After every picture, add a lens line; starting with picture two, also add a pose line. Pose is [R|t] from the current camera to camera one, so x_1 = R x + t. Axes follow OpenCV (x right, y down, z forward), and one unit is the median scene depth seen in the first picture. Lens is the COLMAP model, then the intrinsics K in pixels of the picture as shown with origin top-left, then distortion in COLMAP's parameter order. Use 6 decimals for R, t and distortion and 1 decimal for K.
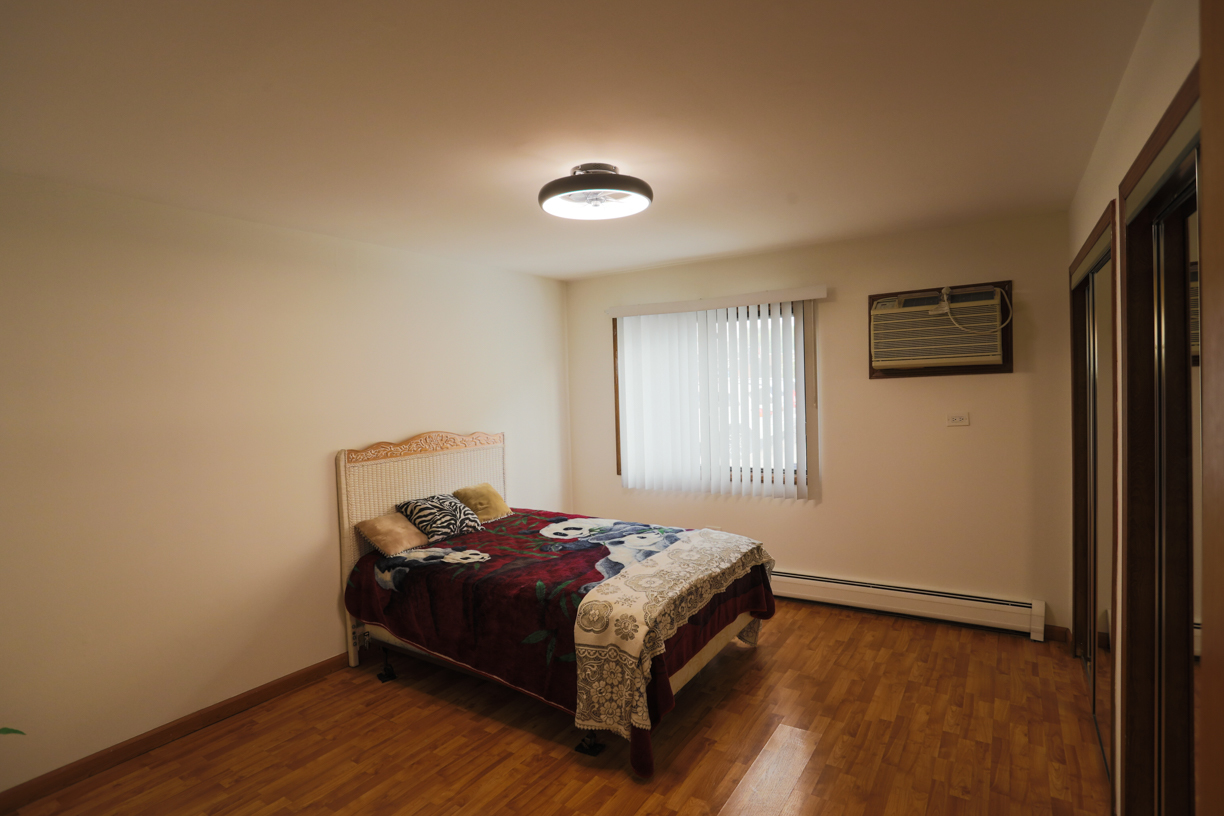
lens RADIAL K [[626.1, 0, 604.7], [0, 626.1, 407.2], [0, 0, 1]] dist [-0.078943, 0.037506]
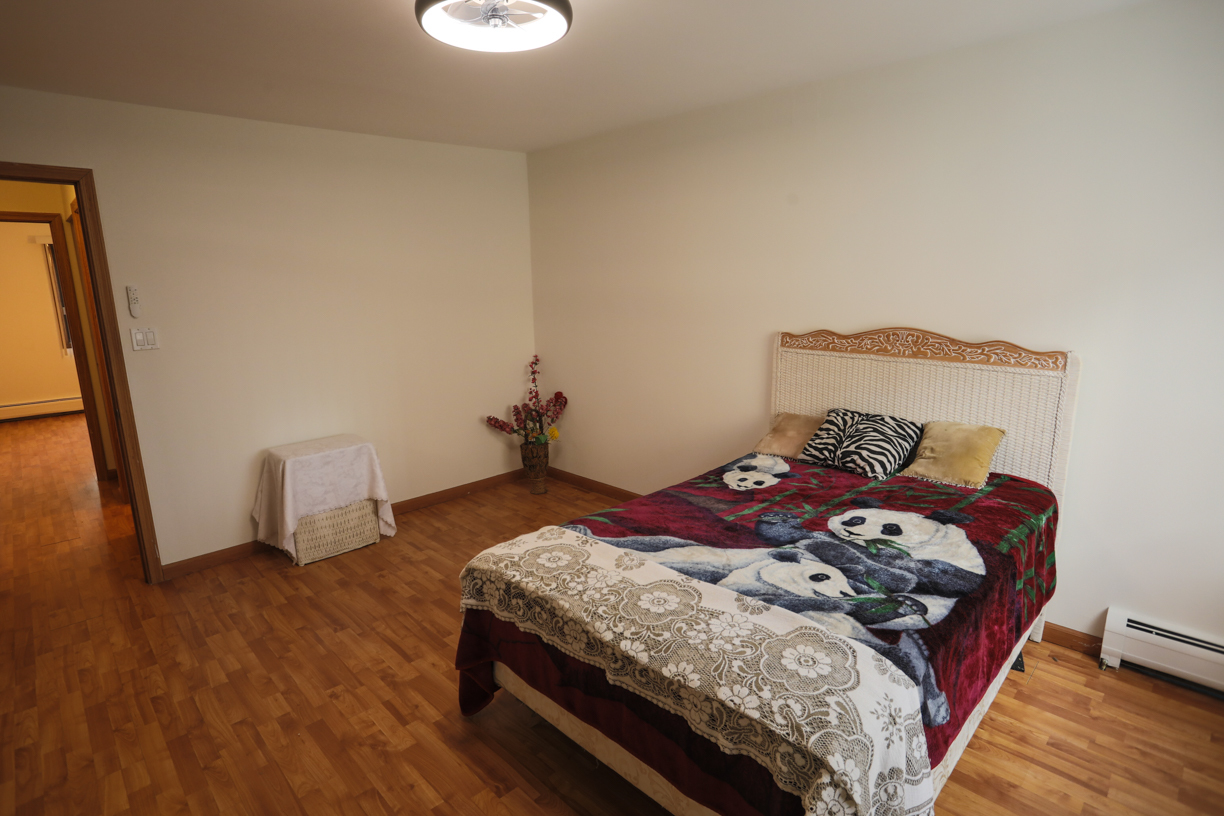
lens RADIAL K [[626.1, 0, 604.7], [0, 626.1, 407.2], [0, 0, 1]] dist [-0.078943, 0.037506]
pose [[-0.213056, 0.233653, -0.948690, 0.563274], [-0.008926, 0.970478, 0.241024, -0.045000], [0.976999, 0.059820, -0.204680, 0.972953]]
